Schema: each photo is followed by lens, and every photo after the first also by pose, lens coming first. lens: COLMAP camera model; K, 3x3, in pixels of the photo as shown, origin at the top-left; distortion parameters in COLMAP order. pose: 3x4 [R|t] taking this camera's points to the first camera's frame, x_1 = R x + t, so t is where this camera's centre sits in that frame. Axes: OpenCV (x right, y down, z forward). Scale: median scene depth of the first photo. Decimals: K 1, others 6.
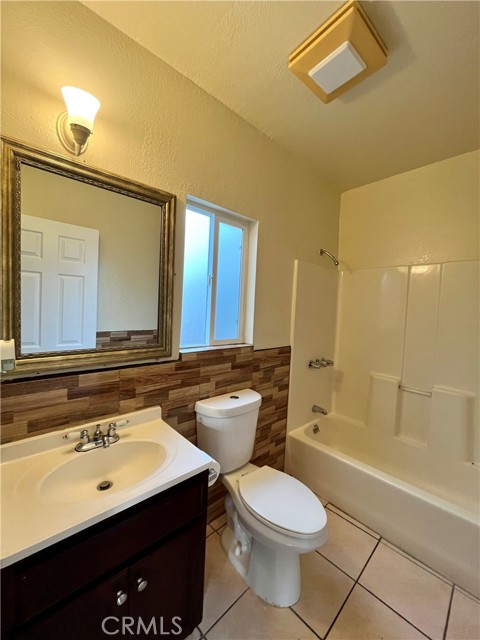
lens RADIAL K [[259.6, 0, 239.9], [0, 259.6, 318.3], [0, 0, 1]] dist [-0.003493, 0.000253]
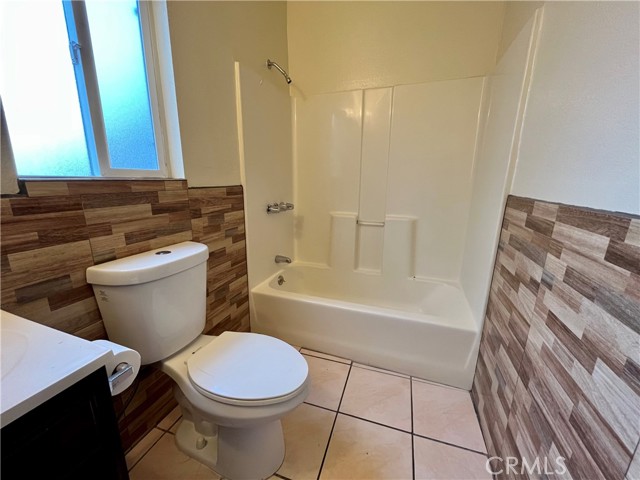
lens RADIAL K [[259.6, 0, 318.6], [0, 259.6, 239.8], [0, 0, 1]] dist [-0.003493, 0.000253]
pose [[0.887328, -0.141057, 0.439036, 0.037674], [0.051114, 0.976286, 0.210365, 0.130863], [-0.458298, -0.164222, 0.873496, 0.208630]]
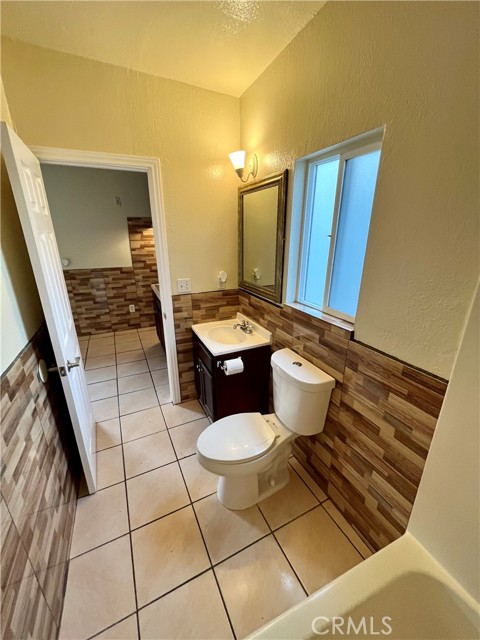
lens RADIAL K [[259.6, 0, 239.9], [0, 259.6, 318.3], [0, 0, 1]] dist [-0.003493, 0.000253]
pose [[-0.310440, 0.257316, -0.915104, 0.765356], [-0.061607, 0.955197, 0.289489, -0.112648], [0.948595, 0.146246, -0.280678, 0.884295]]
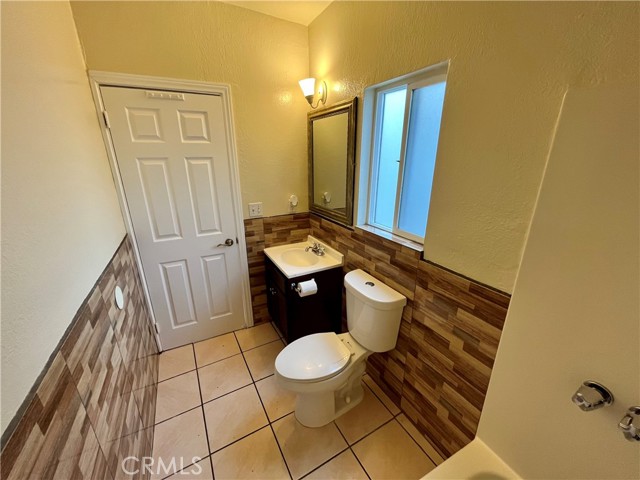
lens RADIAL K [[259.6, 0, 318.6], [0, 259.6, 239.8], [0, 0, 1]] dist [-0.003493, 0.000253]
pose [[-0.258813, 0.259661, -0.930372, 0.796398], [-0.058159, 0.957254, 0.283342, -0.119729], [0.964175, 0.127442, -0.232648, 0.864343]]
